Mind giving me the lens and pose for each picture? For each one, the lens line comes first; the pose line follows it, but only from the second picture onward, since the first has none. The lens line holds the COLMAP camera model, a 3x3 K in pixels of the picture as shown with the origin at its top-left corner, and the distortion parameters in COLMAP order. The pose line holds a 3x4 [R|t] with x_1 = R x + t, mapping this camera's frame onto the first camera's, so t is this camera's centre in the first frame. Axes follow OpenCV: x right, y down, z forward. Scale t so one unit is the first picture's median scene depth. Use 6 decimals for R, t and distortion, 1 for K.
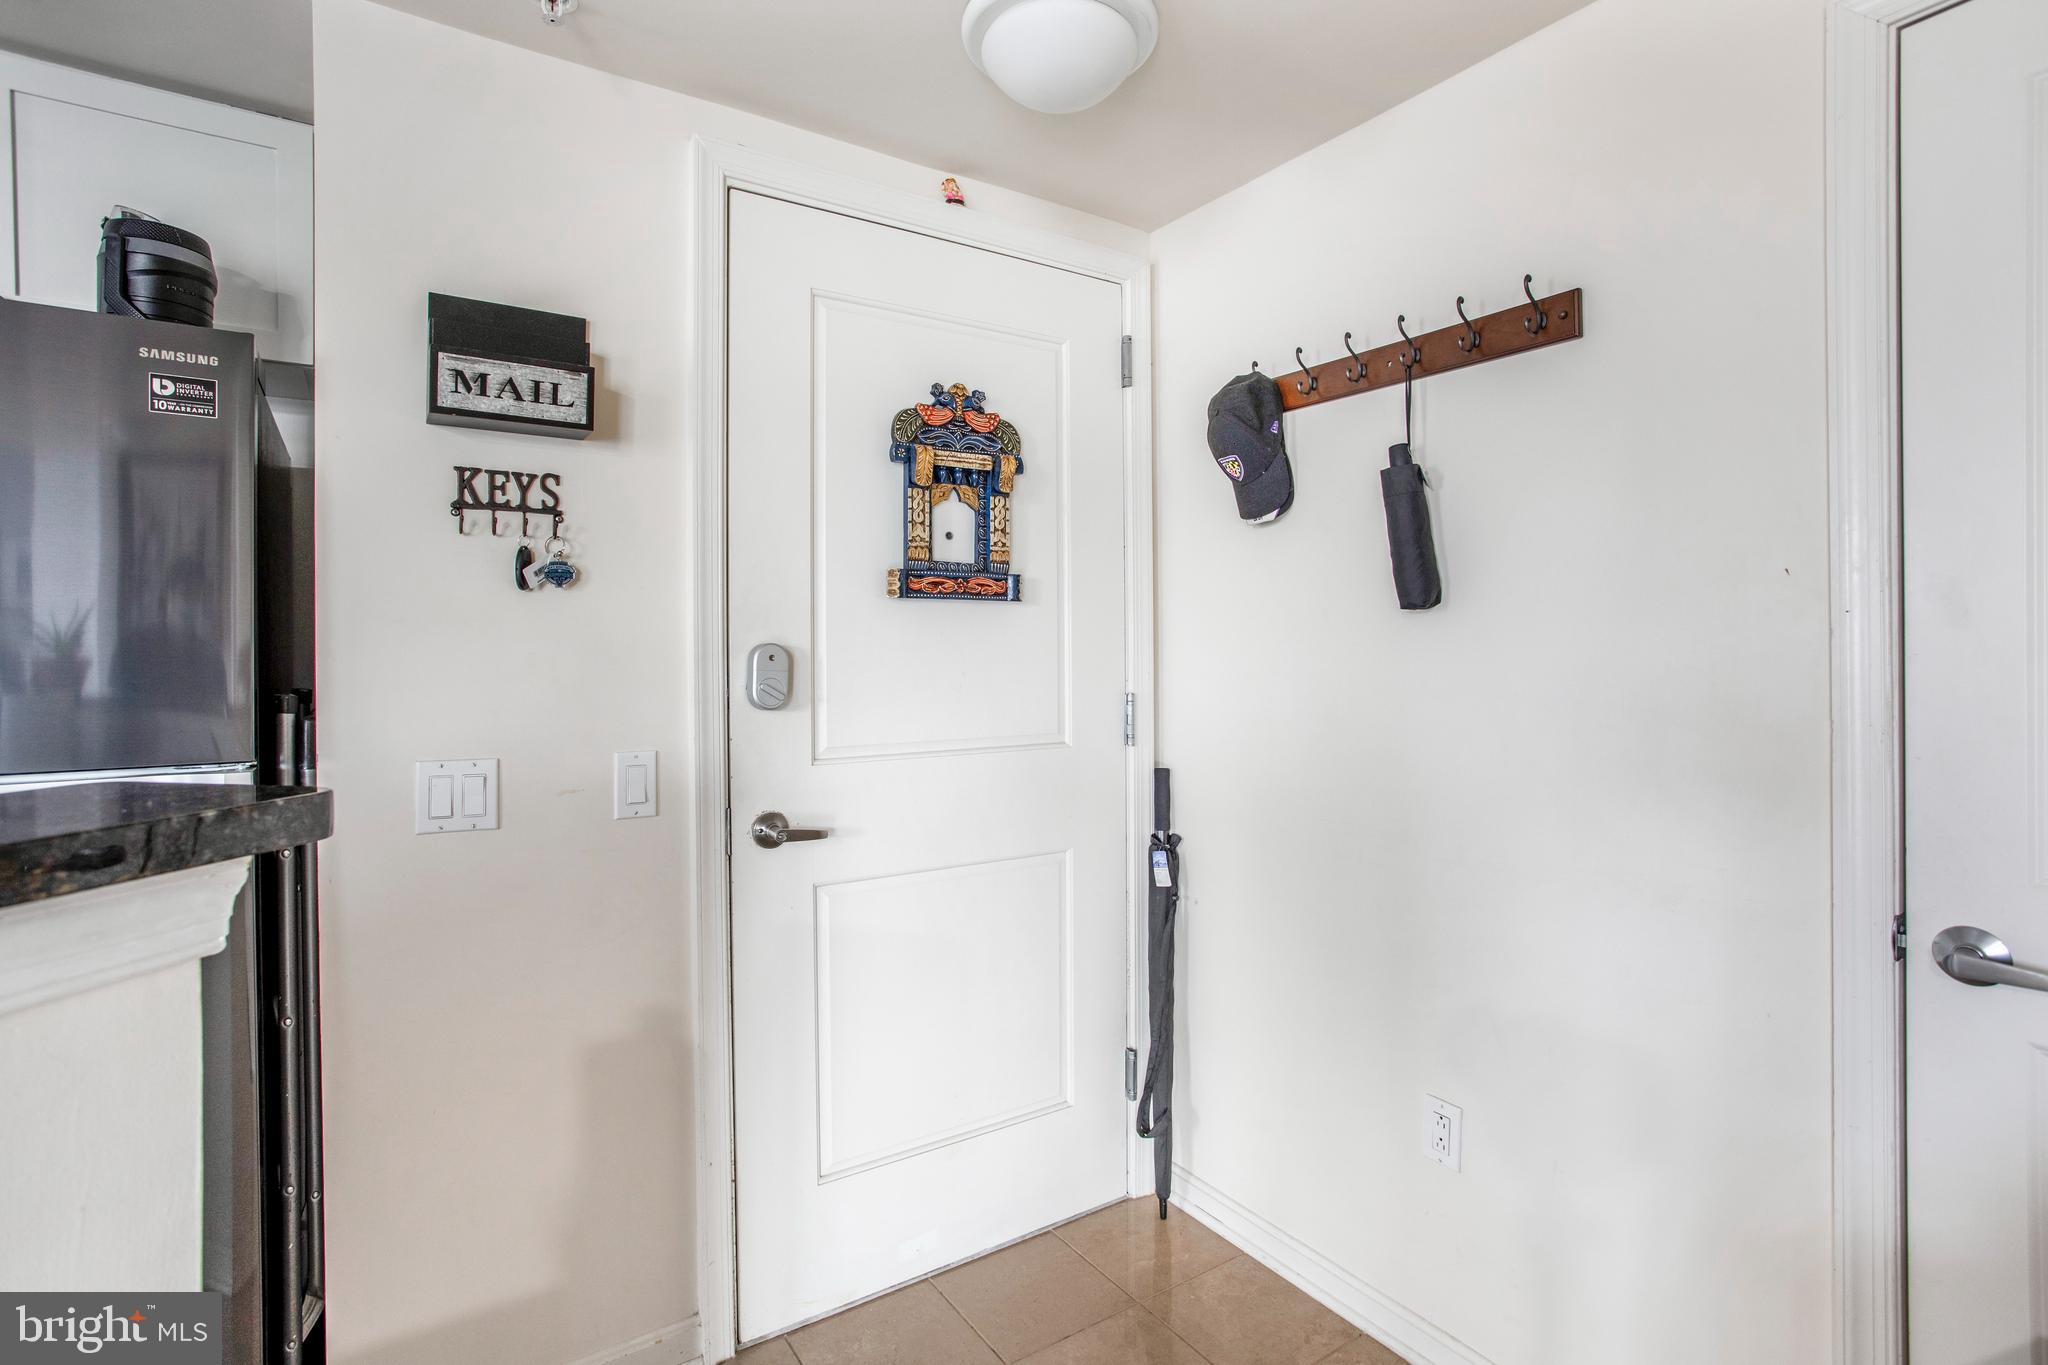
lens RADIAL K [[997.4, 0, 1014.4], [0, 997.4, 653.6], [0, 0, 1]] dist [-0.054833, 0.025949]
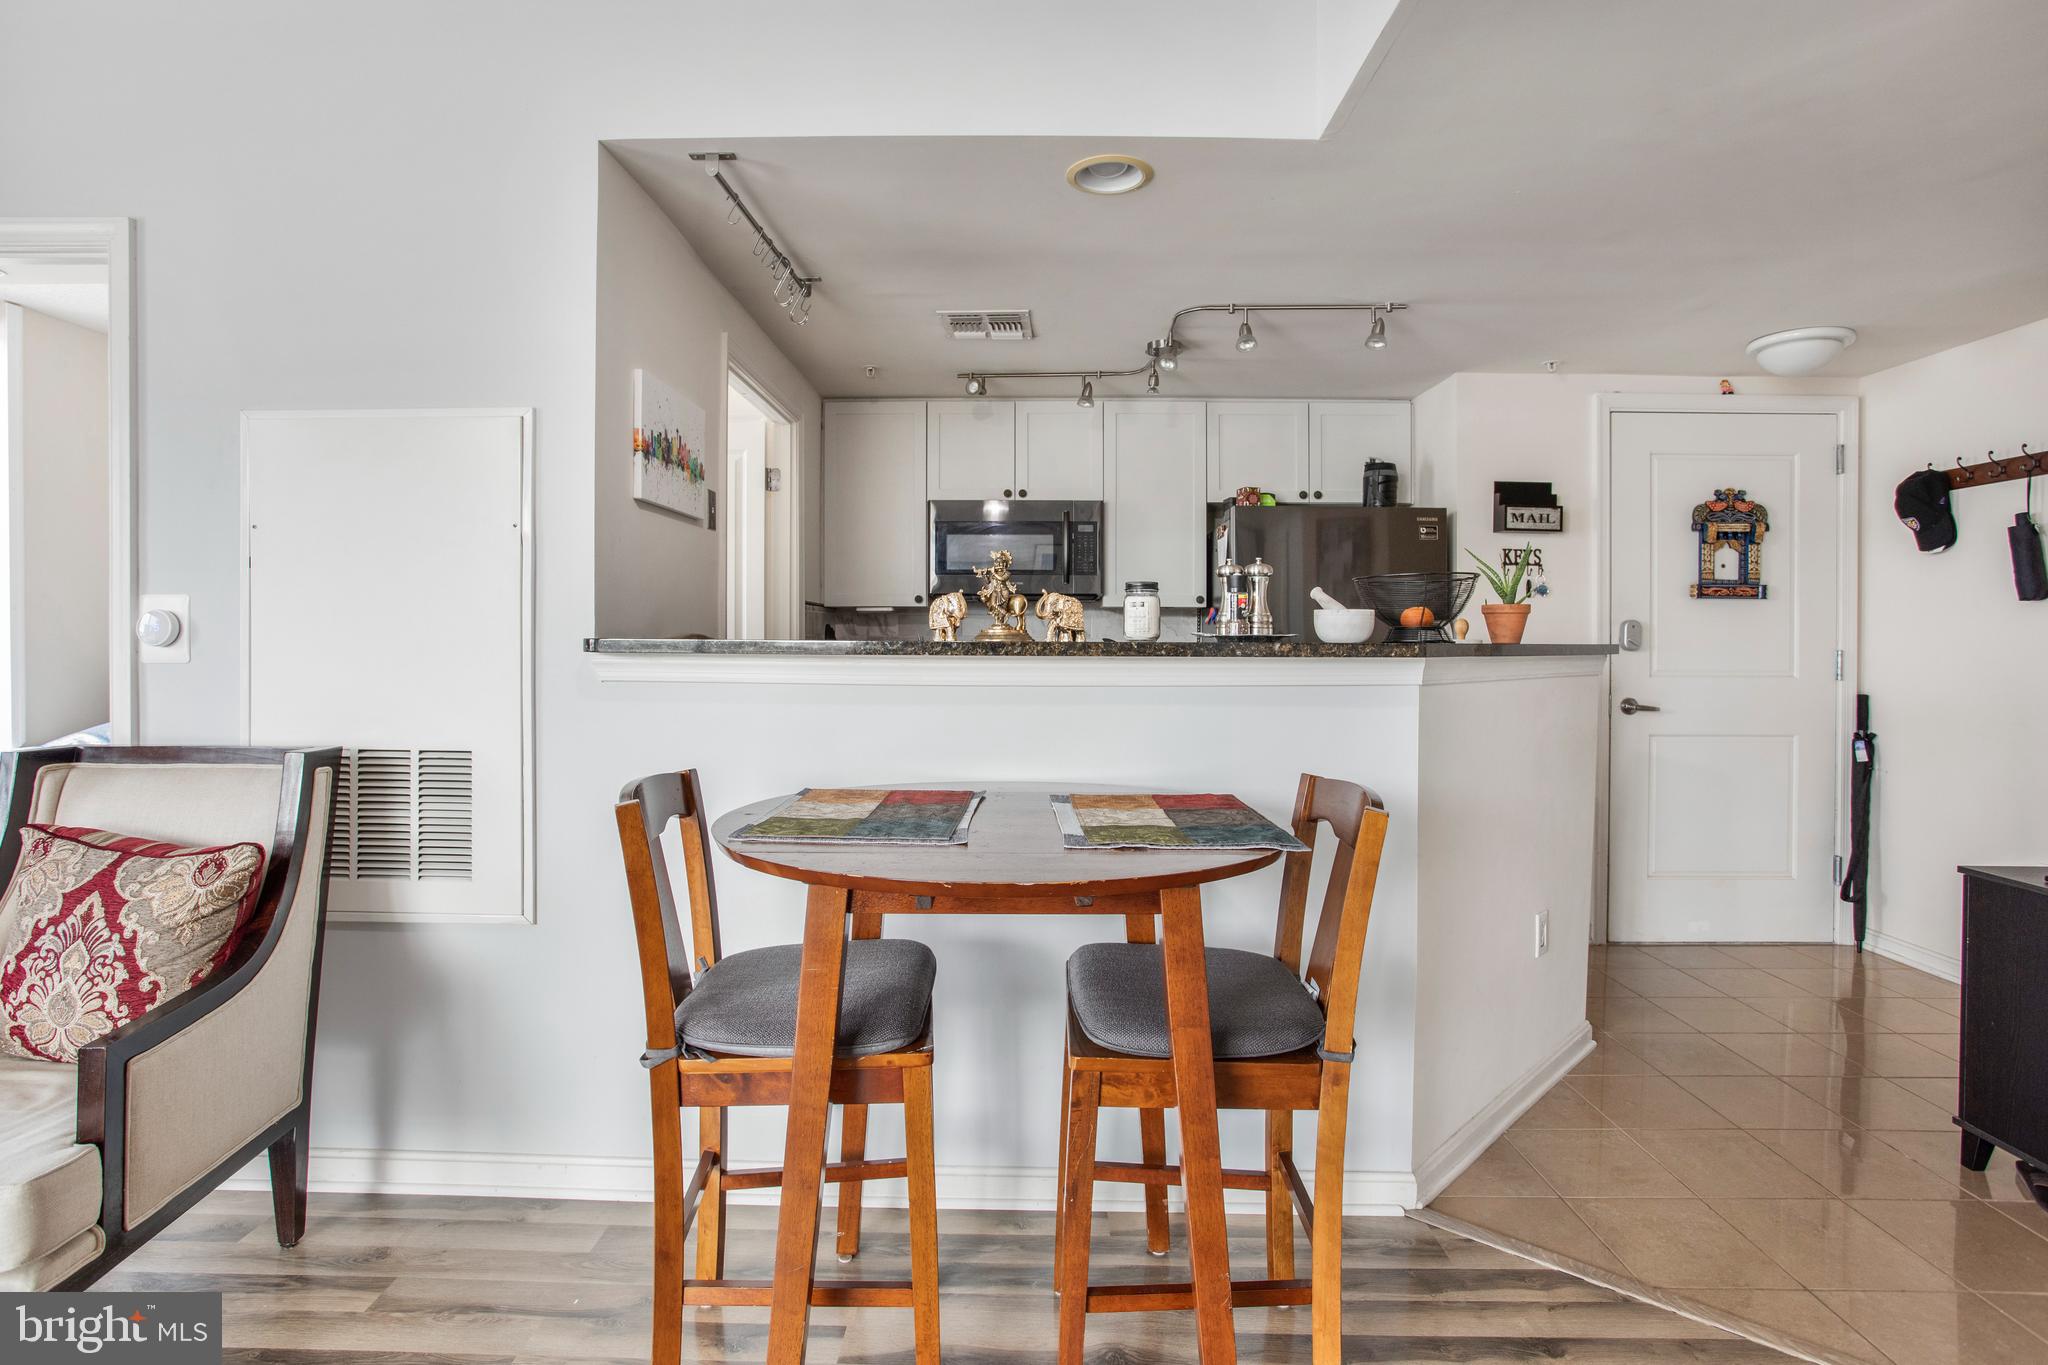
lens RADIAL K [[997.4, 0, 1025.8], [0, 997.4, 647.9], [0, 0, 1]] dist [-0.054833, 0.025949]
pose [[0.826837, 0.011977, -0.562314, -0.124629], [-0.011450, 0.999924, 0.004461, 0.052807], [0.562325, 0.002750, 0.826912, -1.425453]]
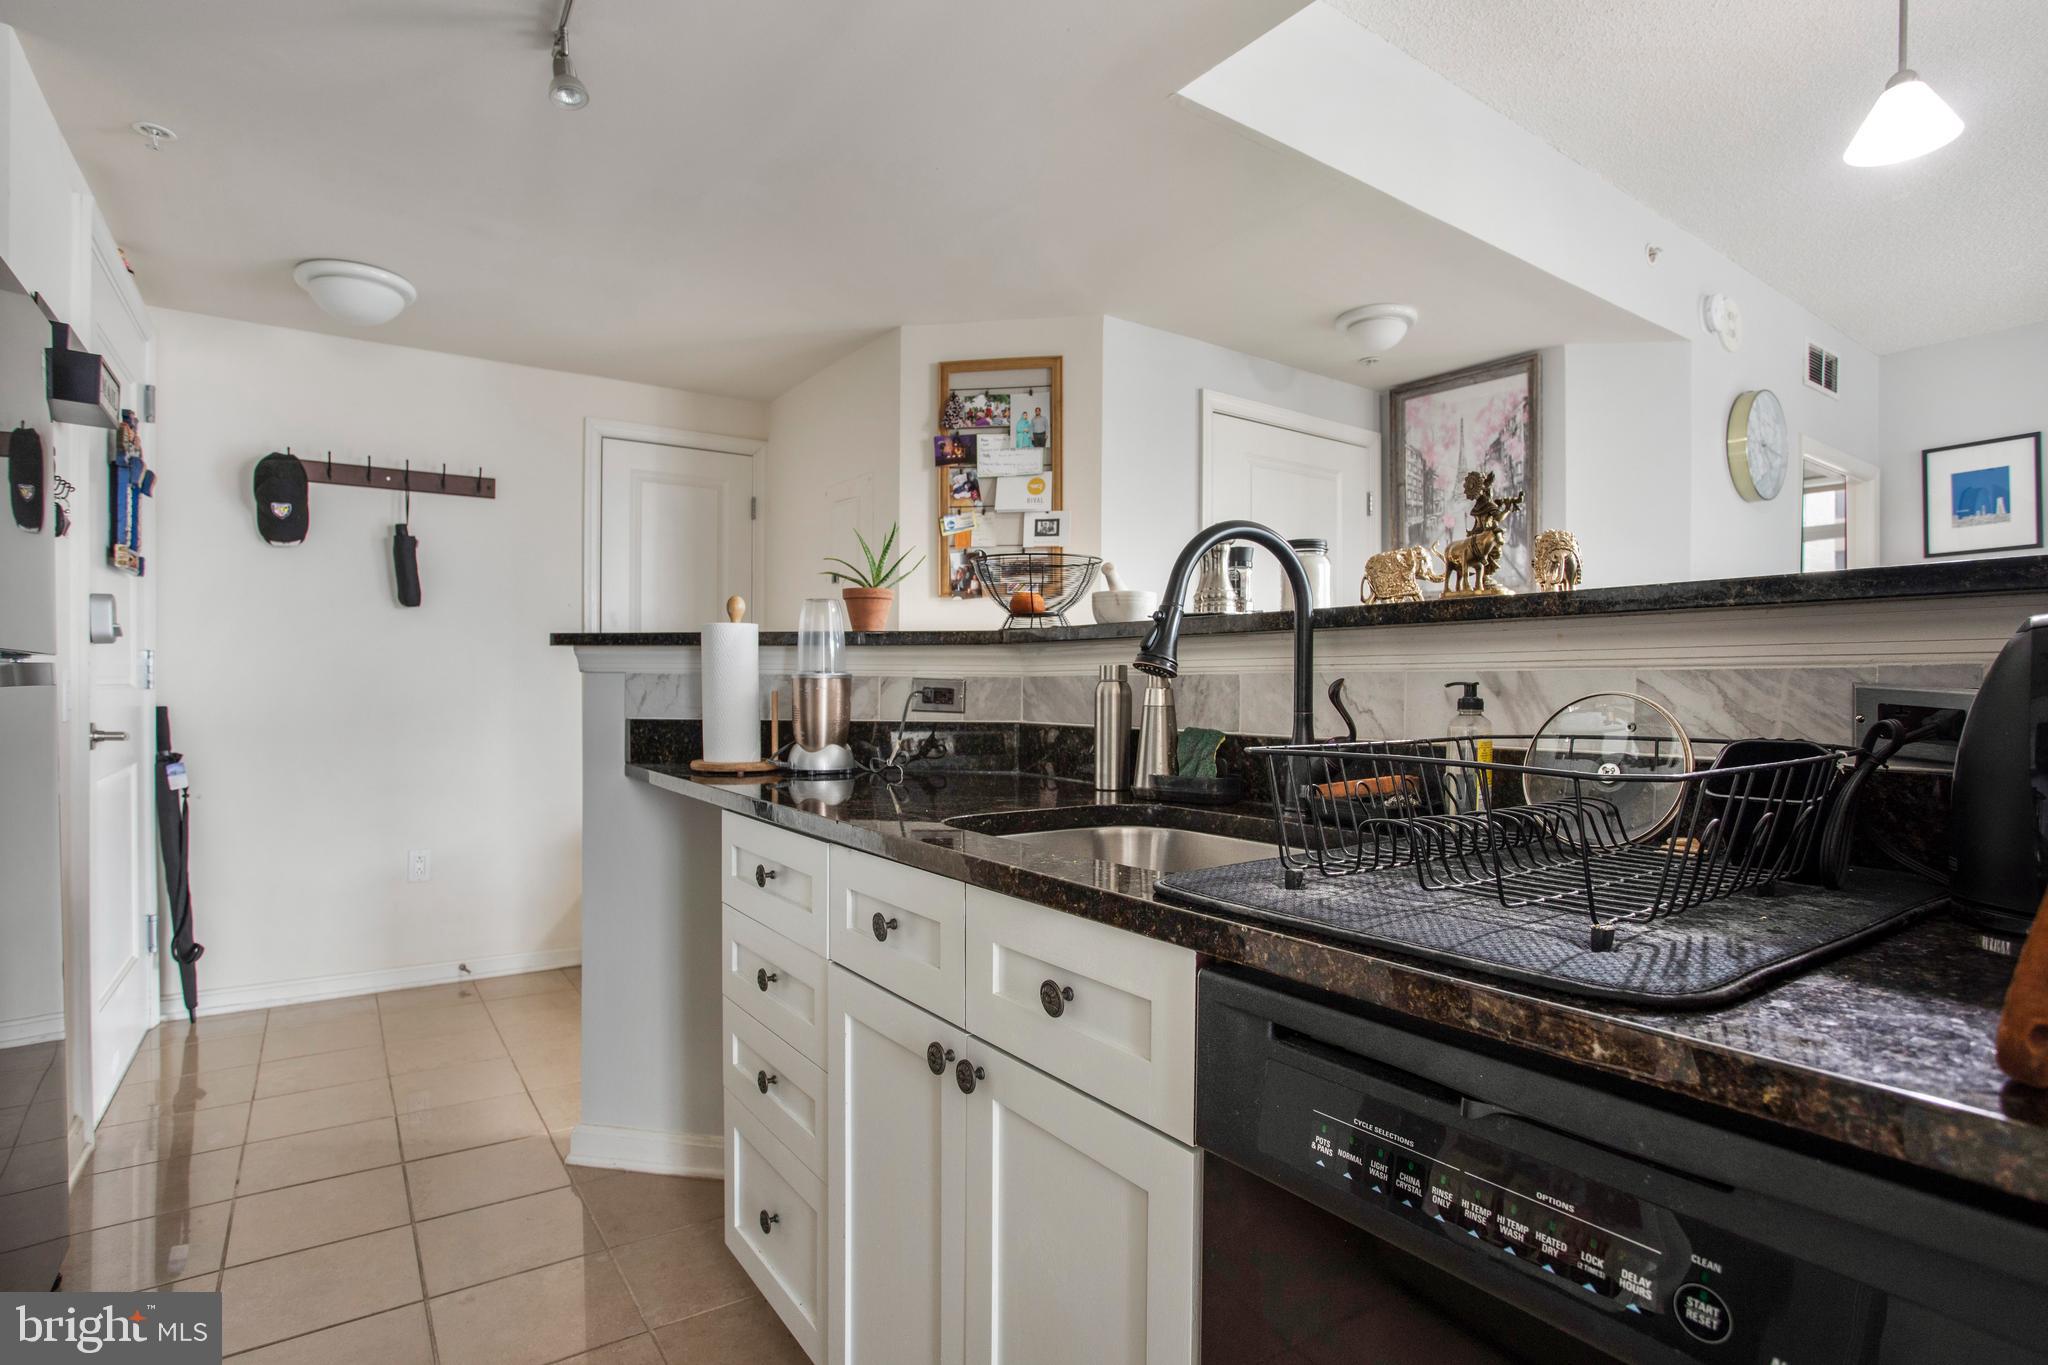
lens RADIAL K [[997.4, 0, 1001.8], [0, 997.4, 687.7], [0, 0, 1]] dist [-0.054833, 0.025949]
pose [[-0.019196, -0.002426, 0.999813, -1.438365], [-0.000718, 0.999997, 0.002413, 0.102712], [-0.999815, -0.000672, -0.019198, -0.152328]]
